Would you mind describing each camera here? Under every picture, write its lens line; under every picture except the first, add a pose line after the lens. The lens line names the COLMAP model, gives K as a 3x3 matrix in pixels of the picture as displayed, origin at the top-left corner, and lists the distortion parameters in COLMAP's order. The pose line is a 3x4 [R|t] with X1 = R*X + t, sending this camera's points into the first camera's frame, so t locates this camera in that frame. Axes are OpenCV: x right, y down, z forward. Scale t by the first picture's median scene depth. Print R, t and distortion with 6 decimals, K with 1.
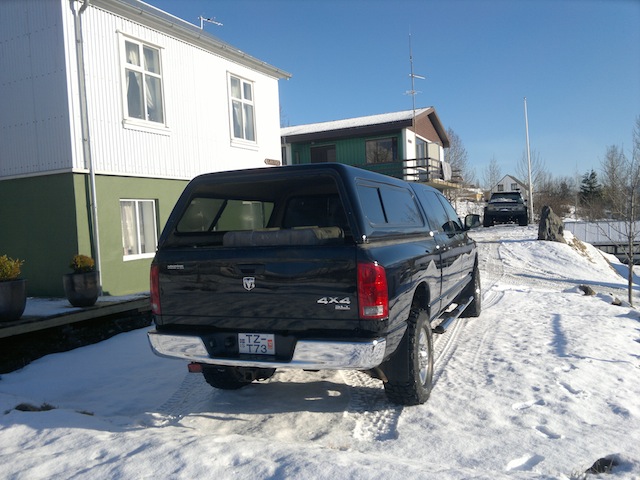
lens RADIAL K [[546.6, 0, 314.5], [0, 546.6, 235.7], [0, 0, 1]] dist [0.019072, -0.009526]
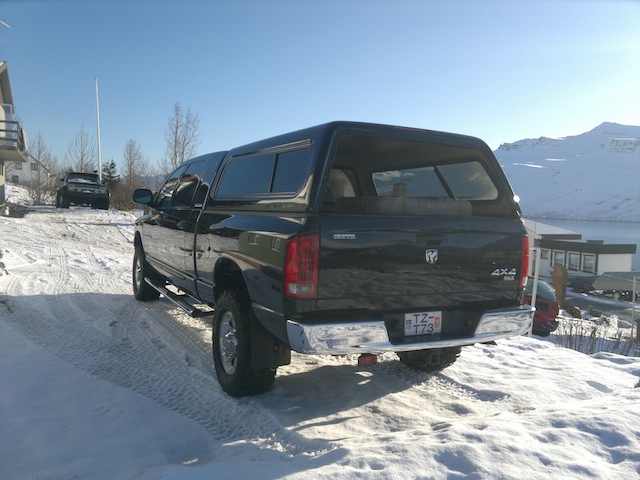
lens RADIAL K [[546.6, 0, 317.0], [0, 546.6, 243.4], [0, 0, 1]] dist [0.019072, -0.009526]
pose [[0.638160, 0.019544, 0.769655, -0.911329], [-0.049423, 0.998656, 0.015621, 0.059946], [-0.768315, -0.048007, 0.638268, 0.561328]]
